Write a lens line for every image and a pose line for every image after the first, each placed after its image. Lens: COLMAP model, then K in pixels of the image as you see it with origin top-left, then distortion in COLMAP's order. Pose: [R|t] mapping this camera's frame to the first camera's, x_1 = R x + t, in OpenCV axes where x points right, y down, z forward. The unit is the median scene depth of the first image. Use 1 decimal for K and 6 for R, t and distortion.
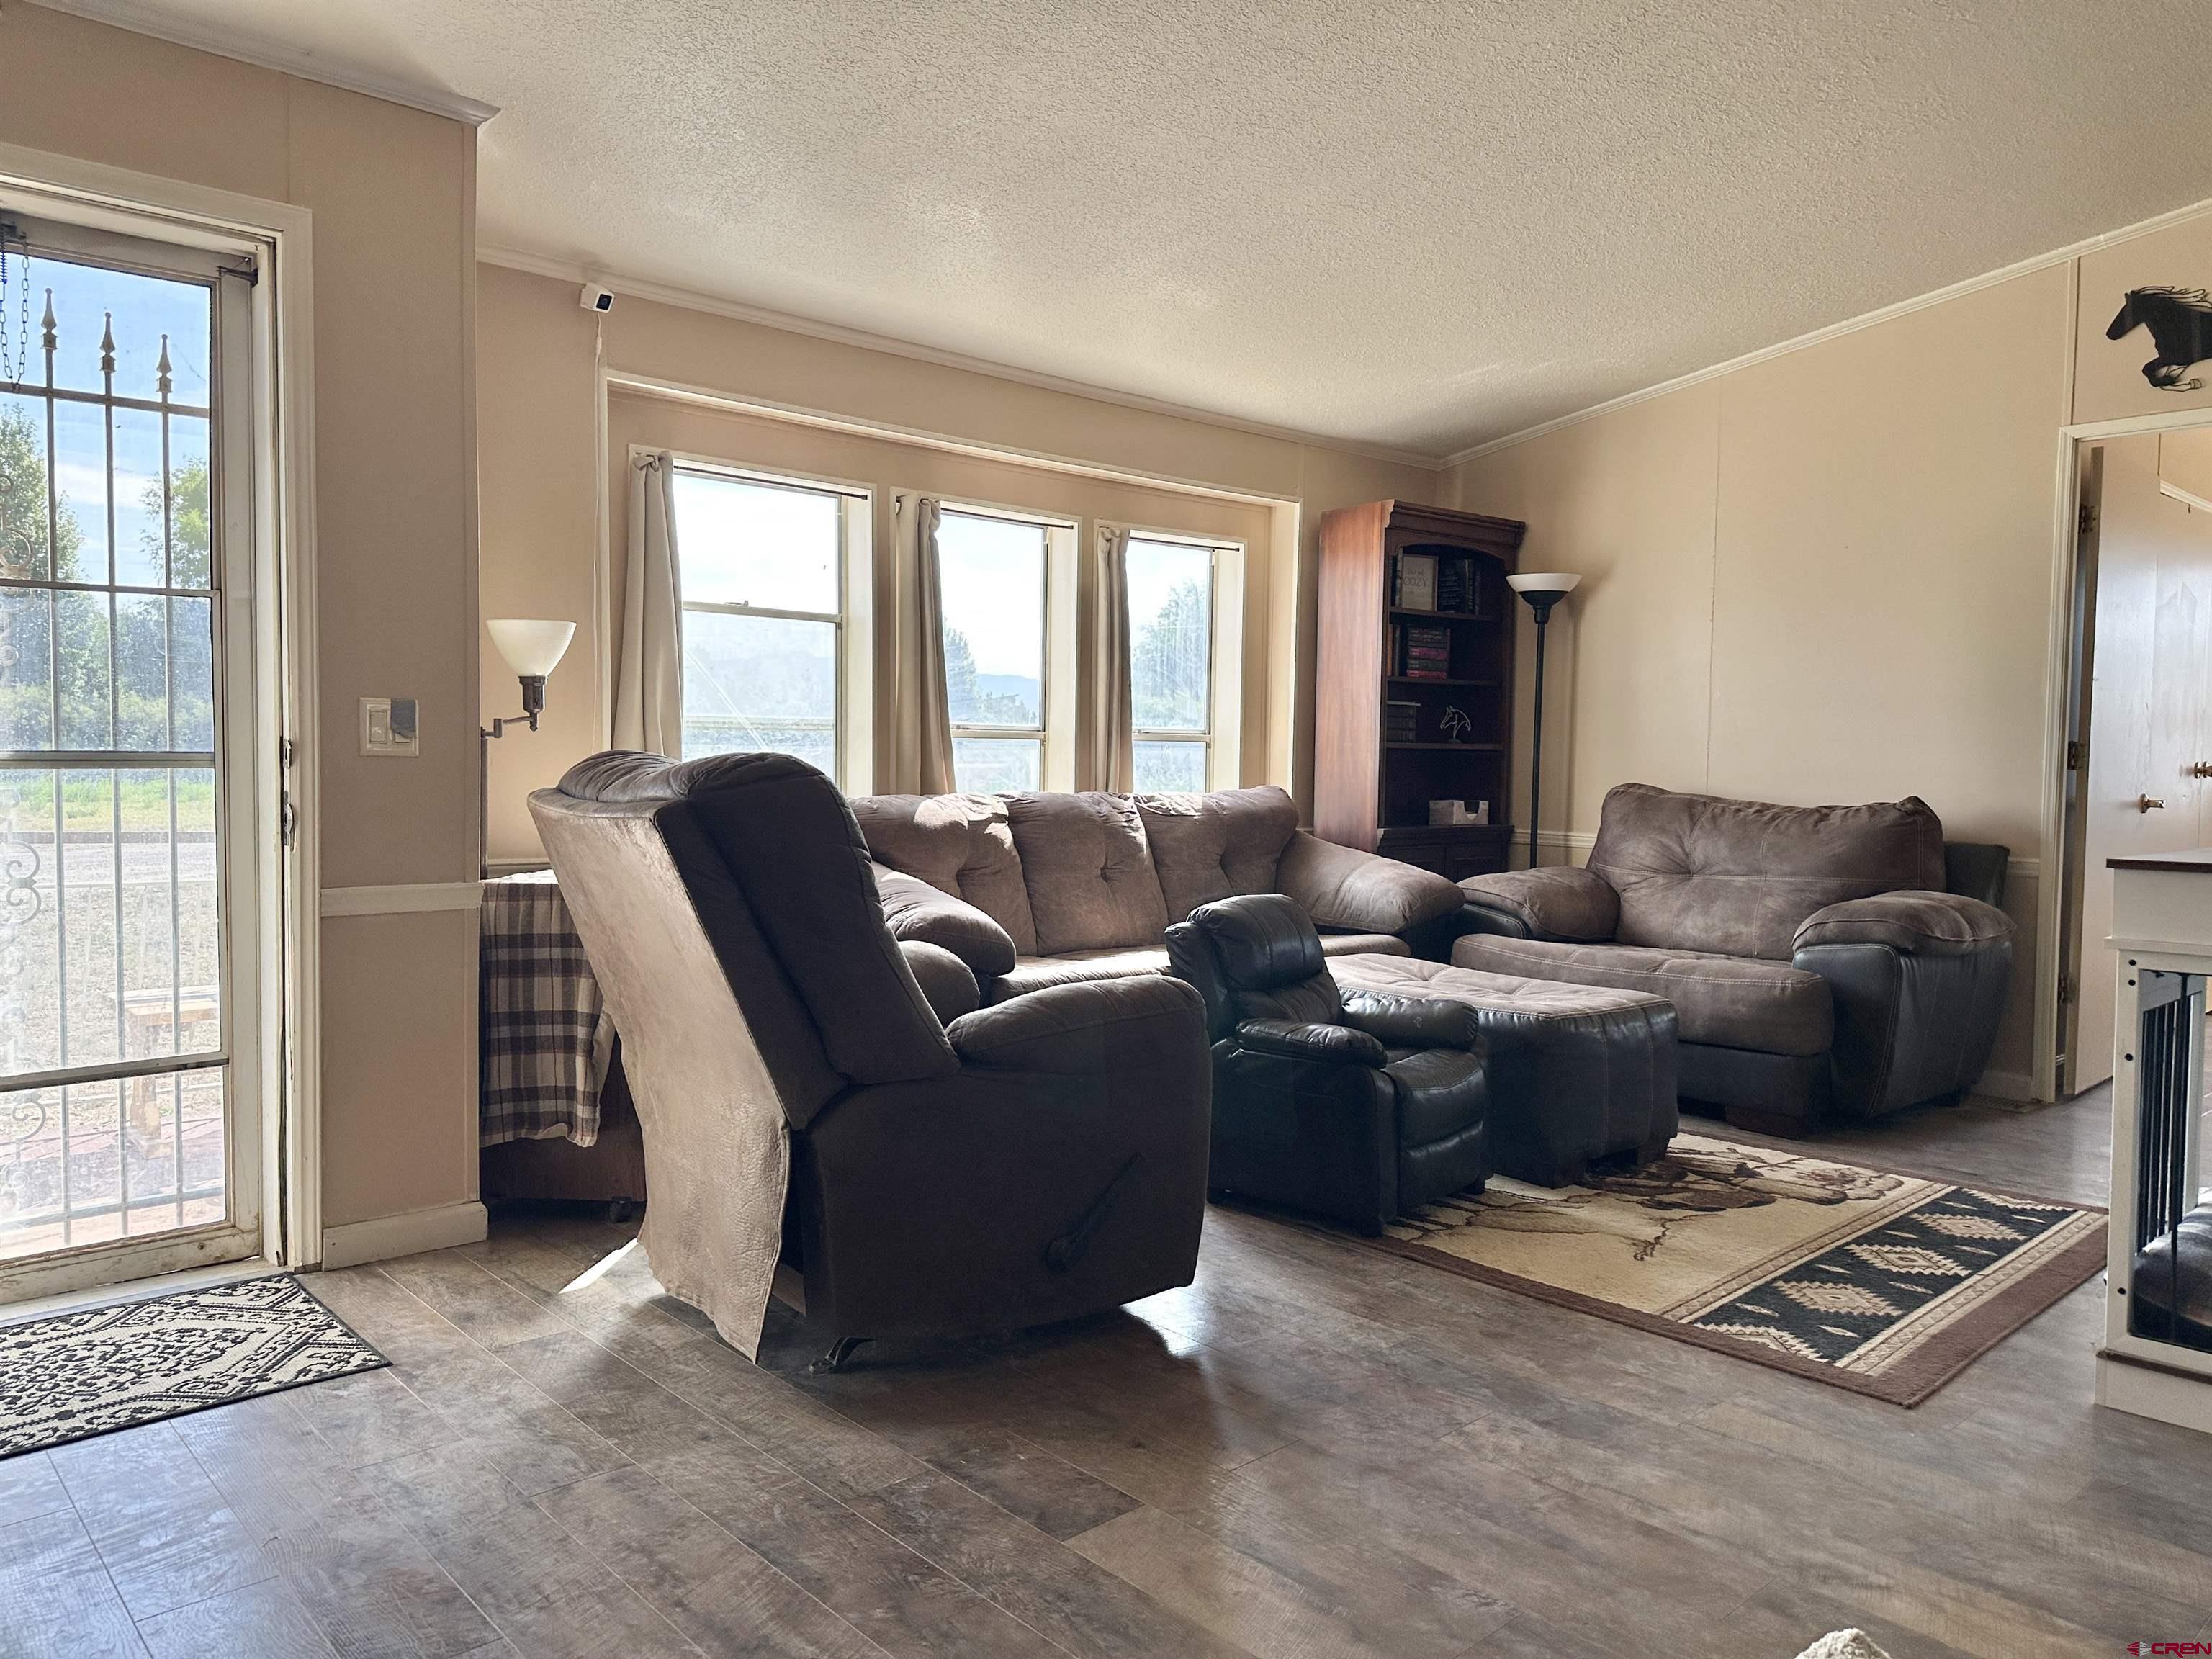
lens RADIAL K [[1523.8, 0, 1094.8], [0, 1523.8, 825.5], [0, 0, 1]] dist [0.099856, -0.135511]
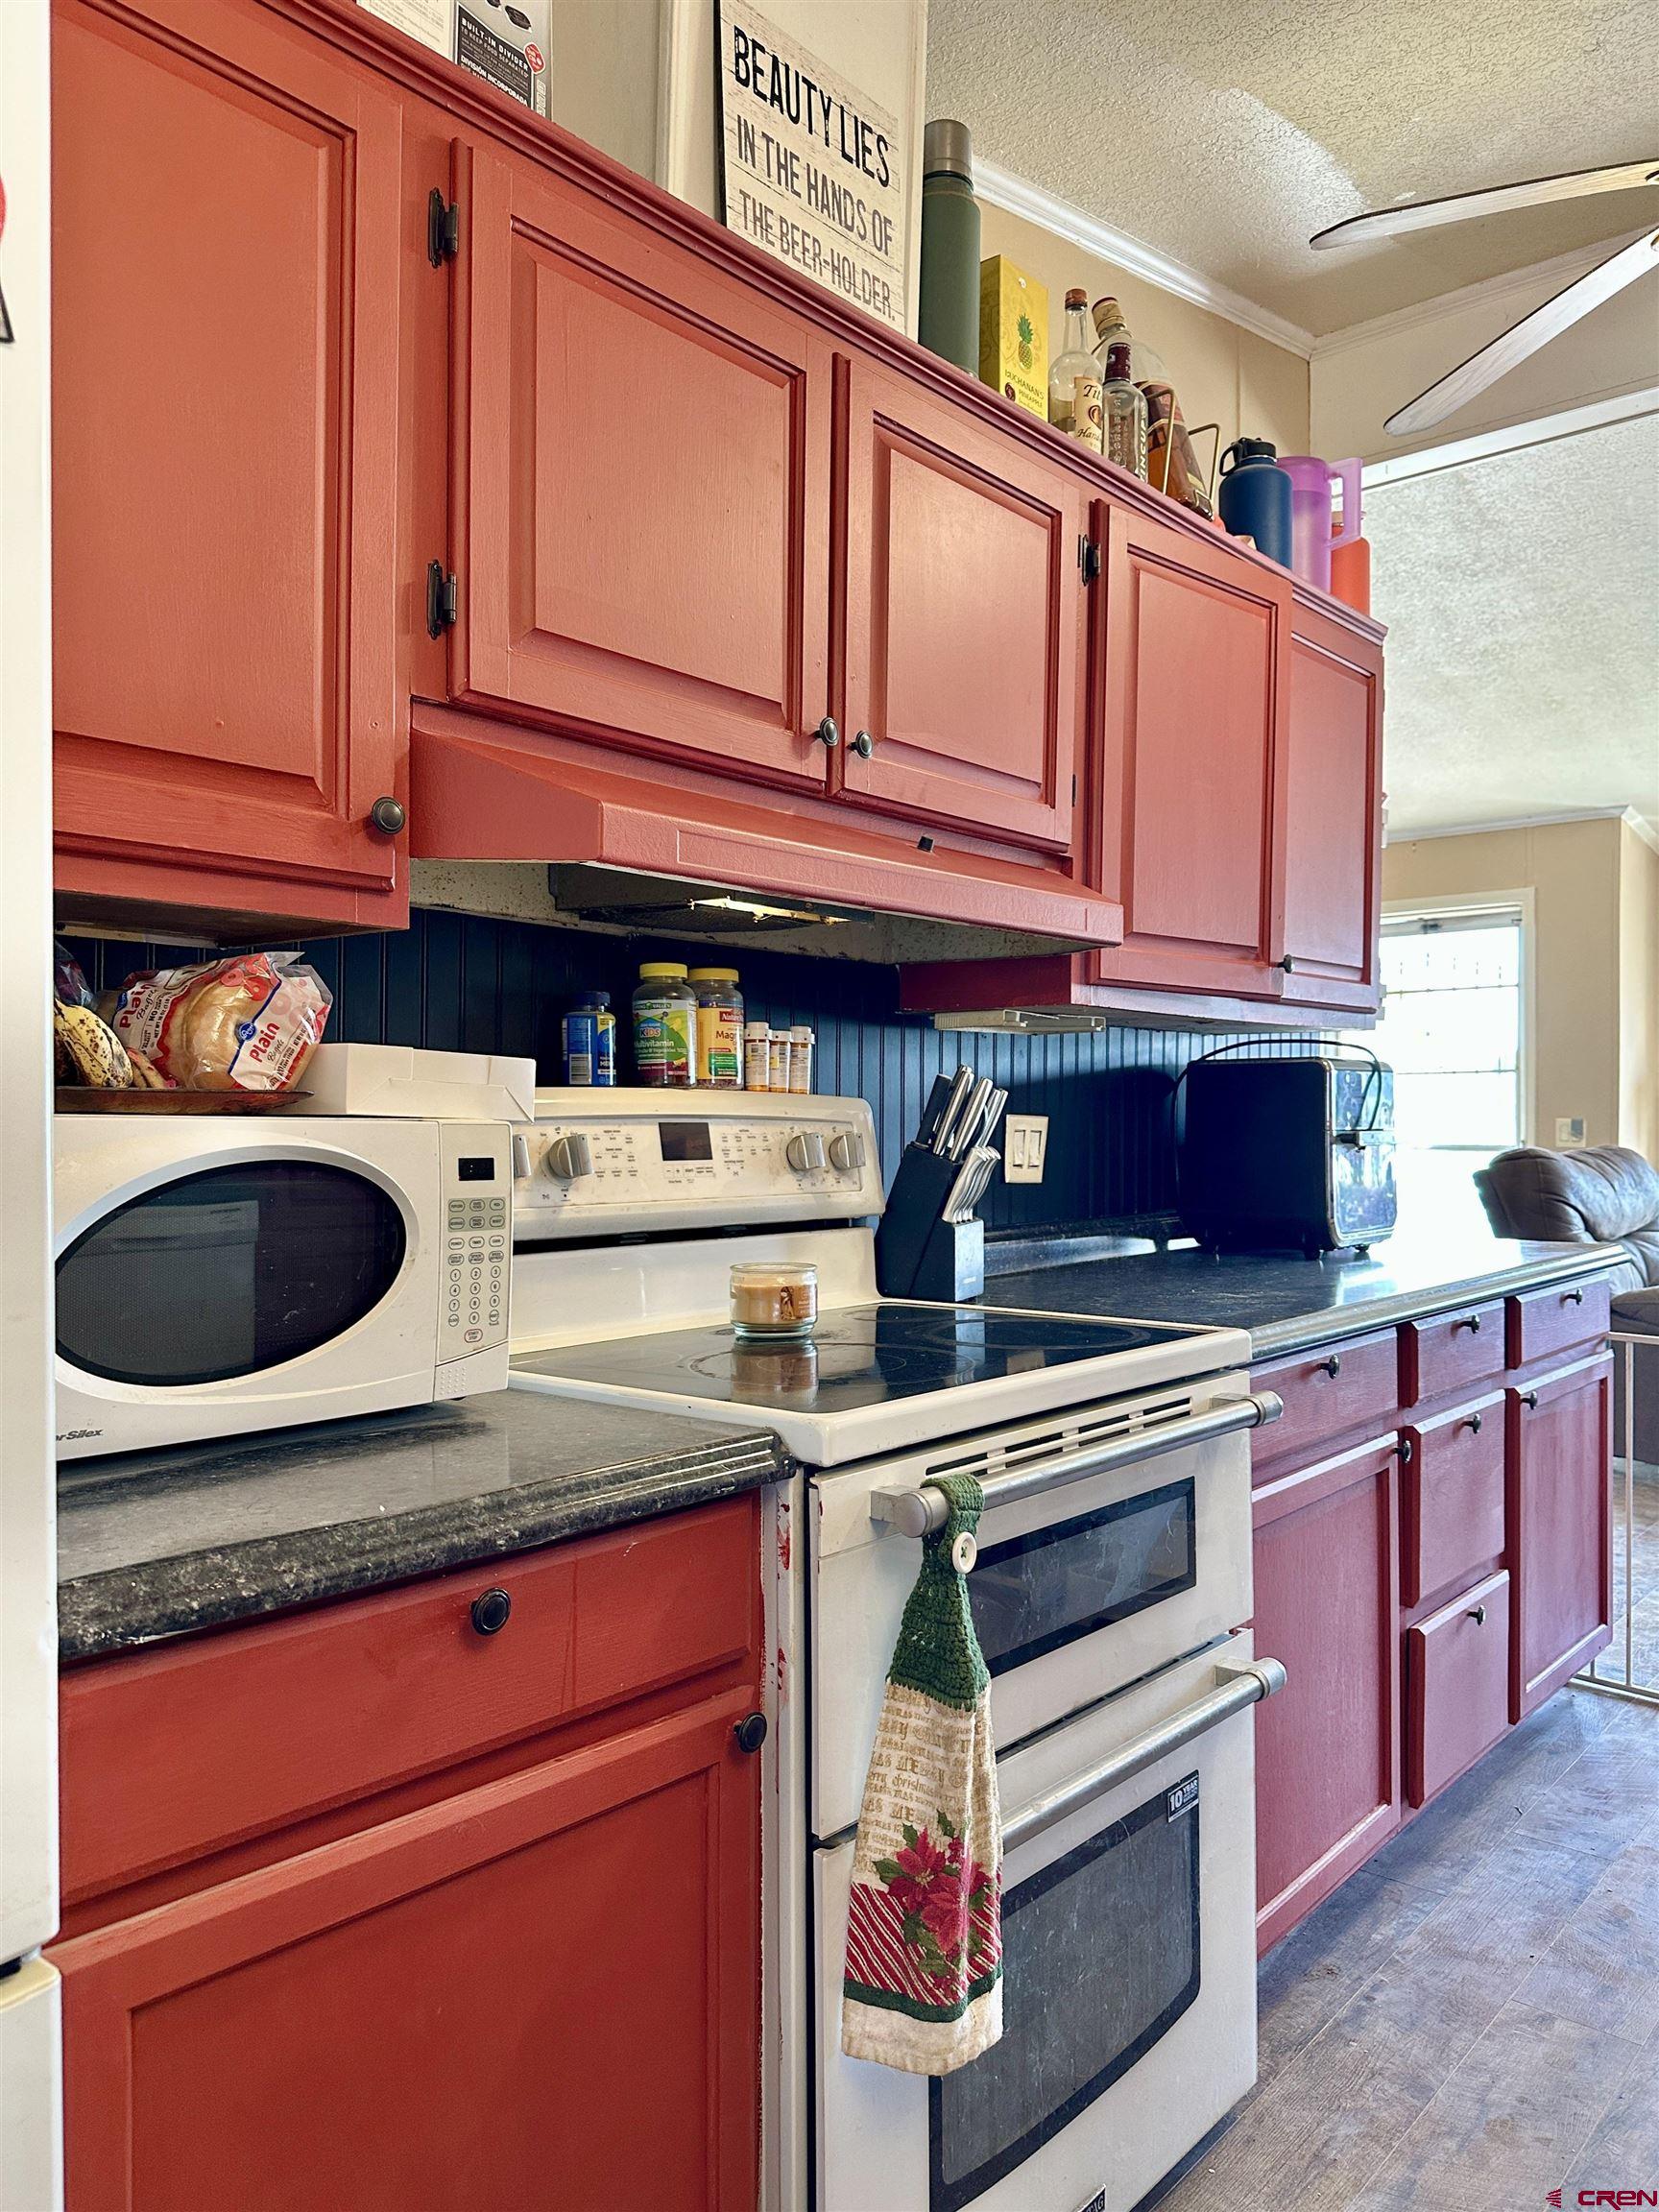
lens RADIAL K [[1523.8, 0, 793.2], [0, 1523.8, 1110.2], [0, 0, 1]] dist [0.099856, -0.135511]
pose [[0.096150, -0.015452, -0.995247, 1.307458], [-0.048556, 0.998616, -0.020196, -0.004149], [0.994182, 0.050267, 0.095267, -0.159666]]
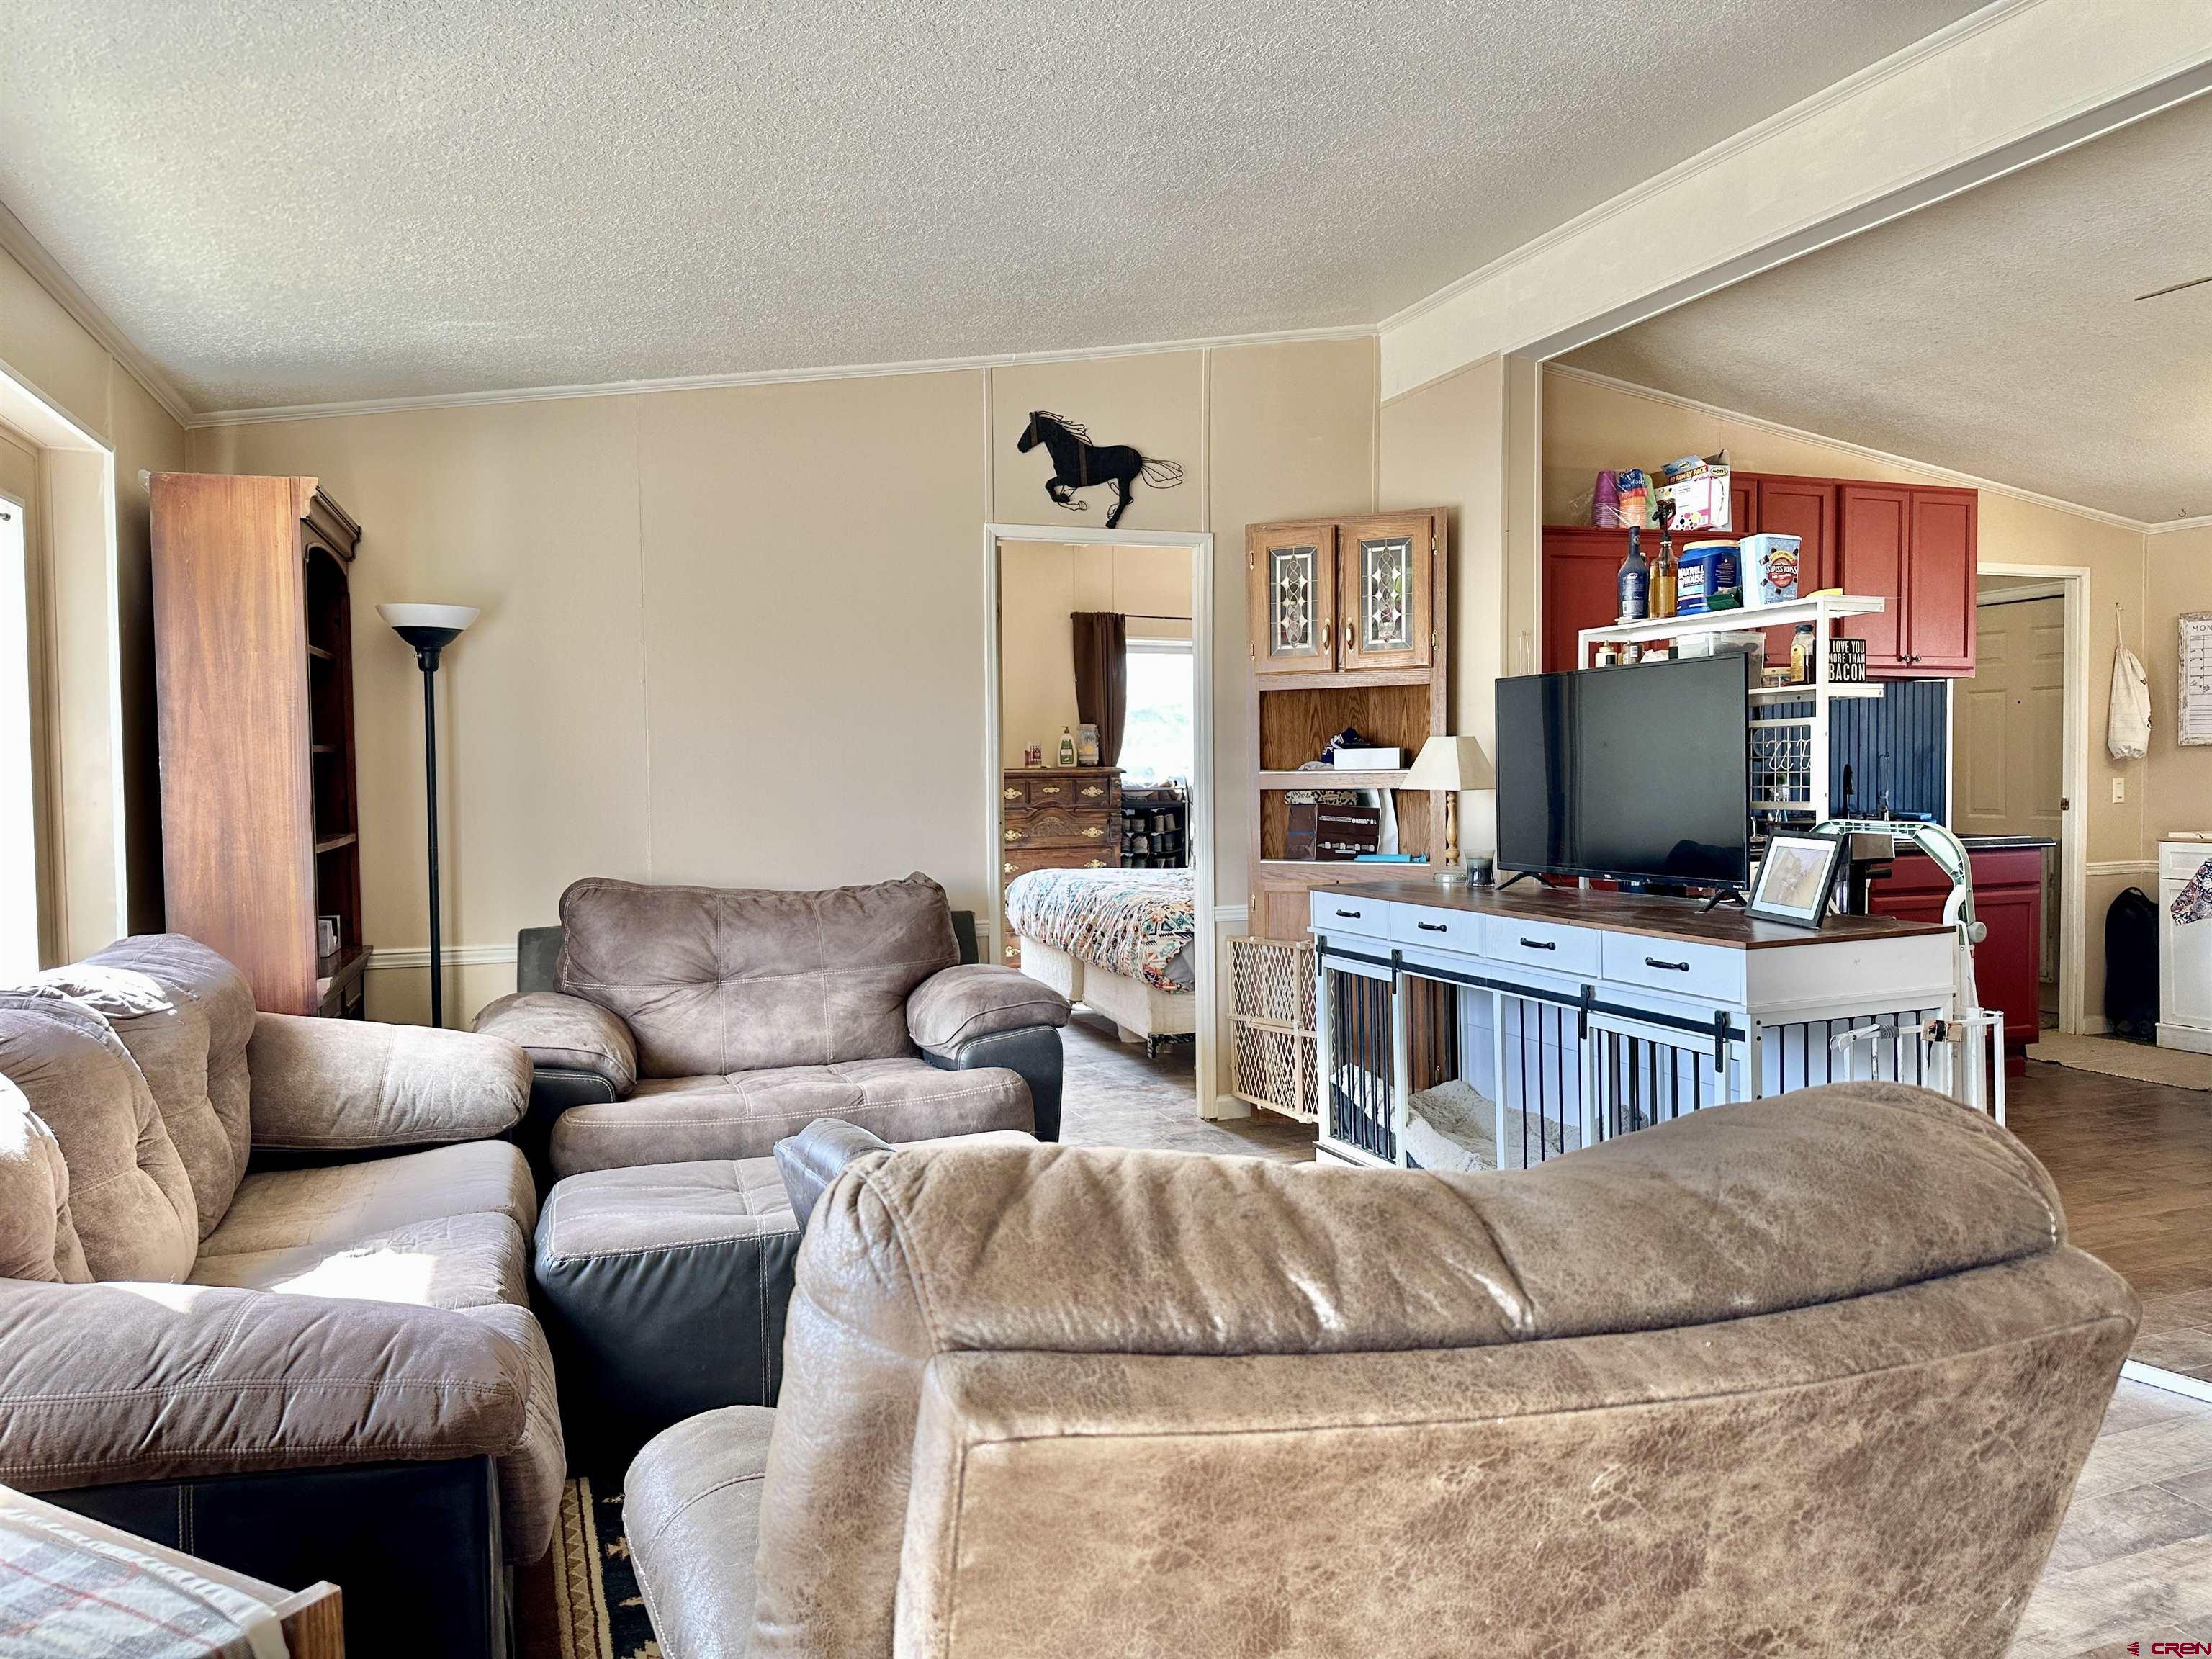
lens RADIAL K [[1527.2, 0, 1115.7], [0, 1527.2, 824.1], [0, 0, 1]] dist [0.094042, -0.110455]
pose [[0.363429, -0.054832, 0.930007, -0.498870], [0.063984, 0.997378, 0.033801, -0.107557], [-0.929422, 0.047222, 0.365984, 0.738226]]
